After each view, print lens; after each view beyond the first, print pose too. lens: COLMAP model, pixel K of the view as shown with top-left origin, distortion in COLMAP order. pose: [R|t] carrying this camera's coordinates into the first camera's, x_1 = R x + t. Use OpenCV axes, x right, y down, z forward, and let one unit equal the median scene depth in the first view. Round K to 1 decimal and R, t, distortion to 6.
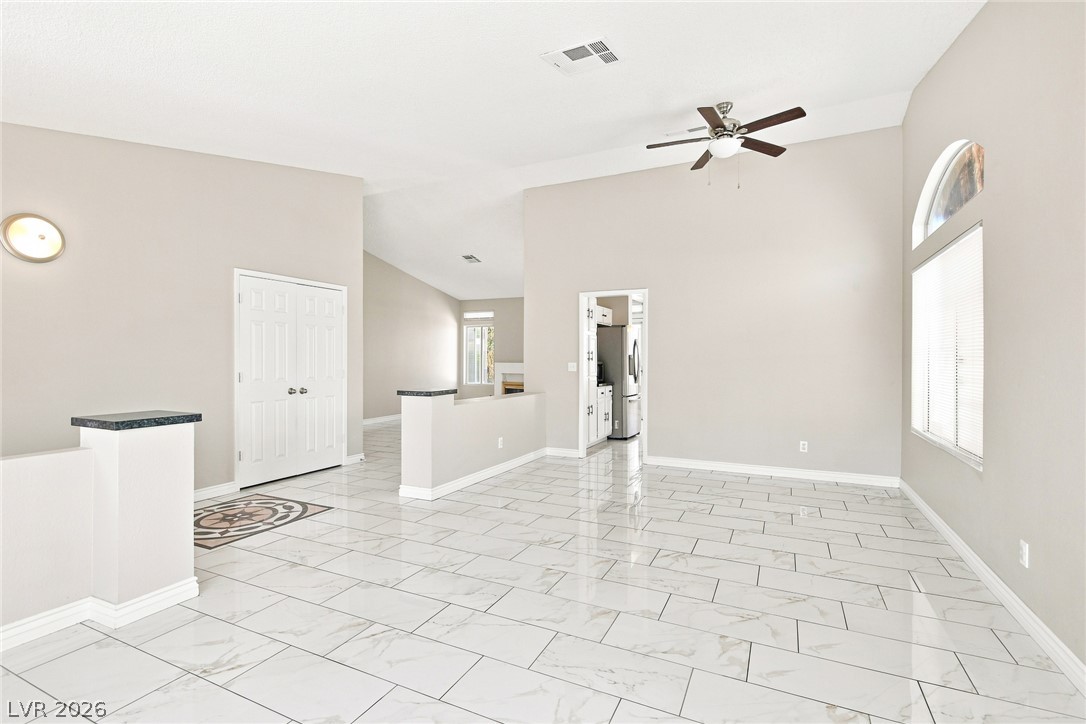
lens RADIAL K [[500.8, 0, 547.9], [0, 500.8, 355.5], [0, 0, 1]] dist [-0.001692, -0.000210]
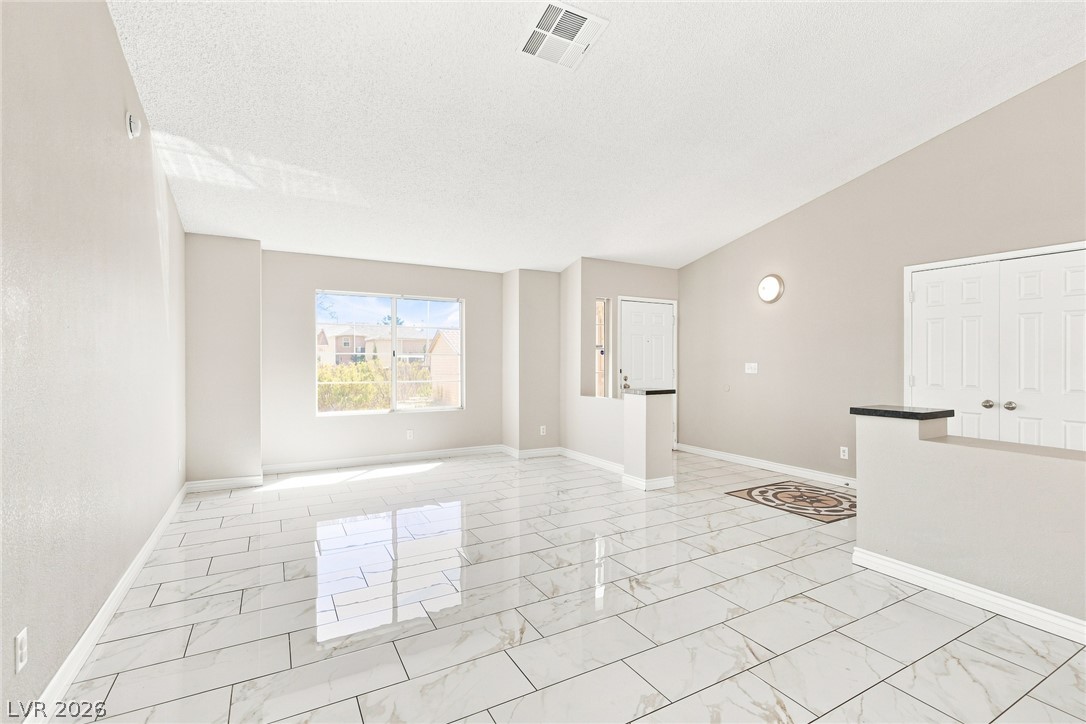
lens RADIAL K [[500.8, 0, 548.0], [0, 500.8, 363.0], [0, 0, 1]] dist [-0.001692, -0.000210]
pose [[-0.581892, -0.002229, -0.813263, 0.613817], [-0.004733, 0.999989, 0.000646, 0.013885], [0.813252, 0.004225, -0.581896, 1.117660]]
